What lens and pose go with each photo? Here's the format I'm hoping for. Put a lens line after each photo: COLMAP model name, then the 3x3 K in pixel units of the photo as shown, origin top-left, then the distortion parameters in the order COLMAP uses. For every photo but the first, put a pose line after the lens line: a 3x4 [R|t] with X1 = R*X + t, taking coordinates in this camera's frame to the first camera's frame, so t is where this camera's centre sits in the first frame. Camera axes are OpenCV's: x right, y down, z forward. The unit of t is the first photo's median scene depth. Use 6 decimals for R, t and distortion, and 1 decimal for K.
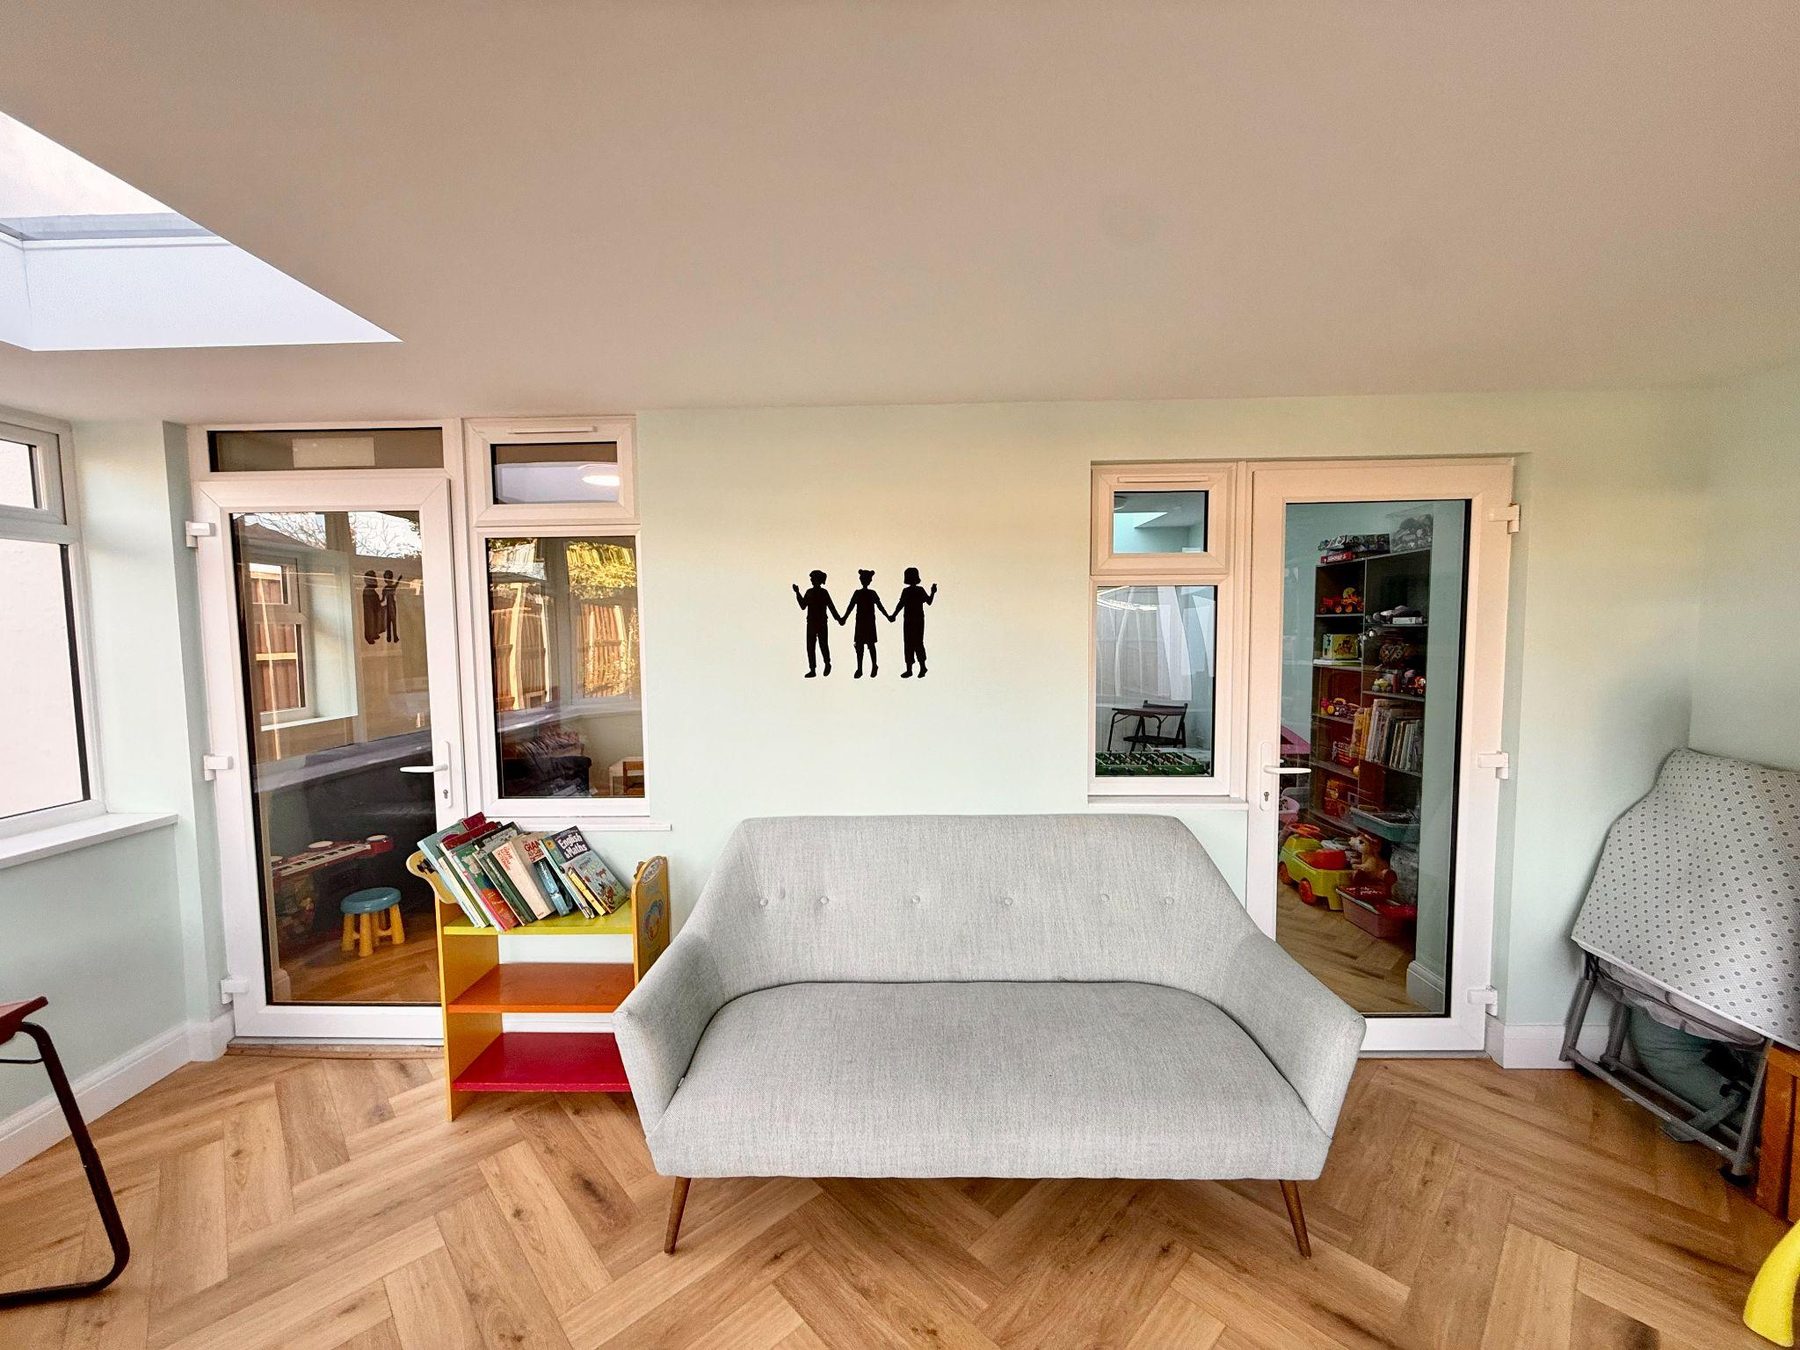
lens RADIAL K [[719.2, 0, 895.5], [0, 719.2, 675.7], [0, 0, 1]] dist [-0.000124, -0.000082]
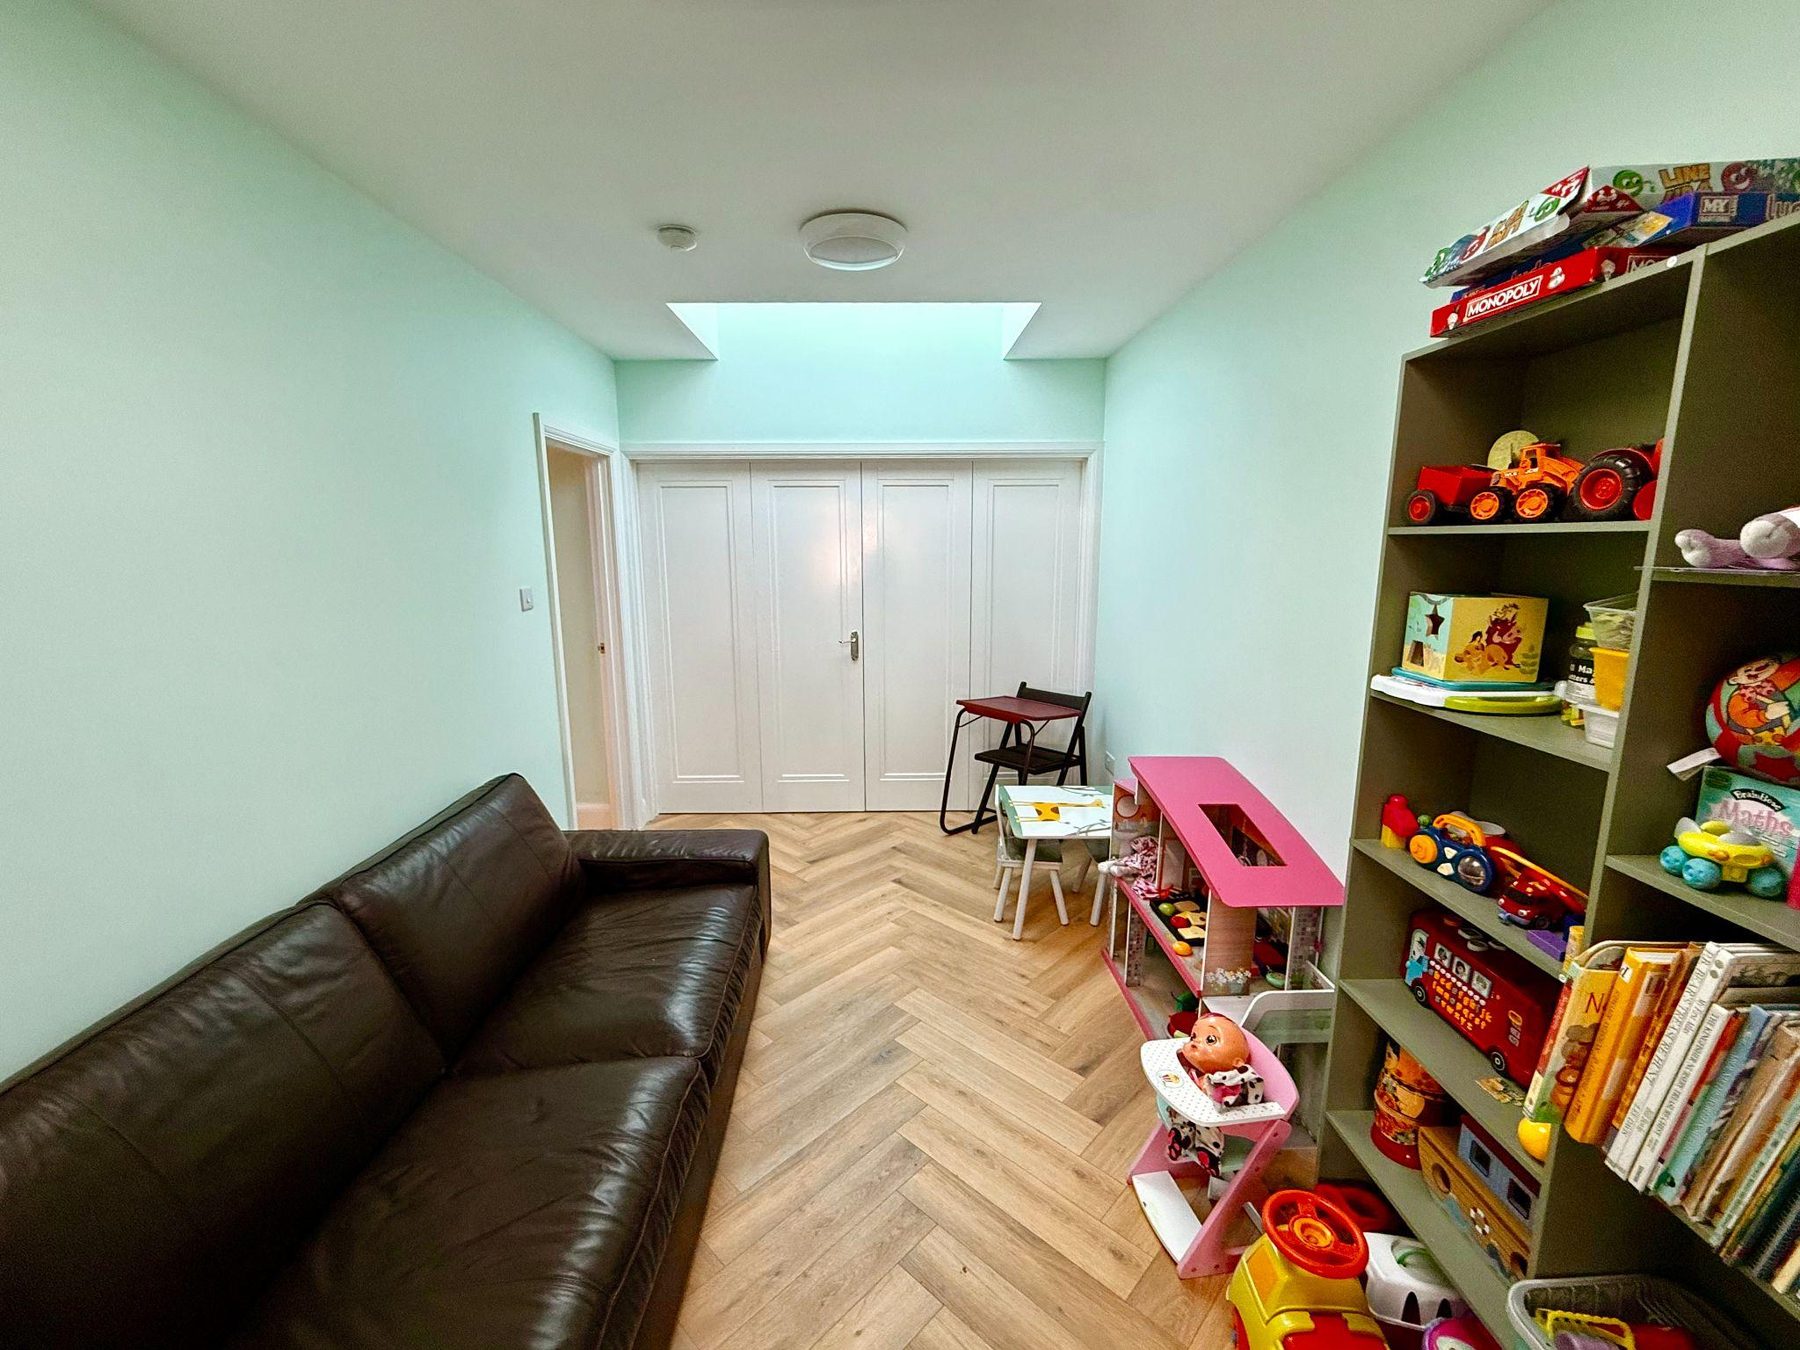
lens RADIAL K [[766.5, 0, 893.4], [0, 766.5, 673.2], [0, 0, 1]] dist [-0.000612, 0.000026]
pose [[0.998751, -0.002572, 0.049902, 0.372760], [-0.002555, 0.994739, 0.102406, -0.058208], [-0.049903, -0.102405, 0.993490, 0.707976]]
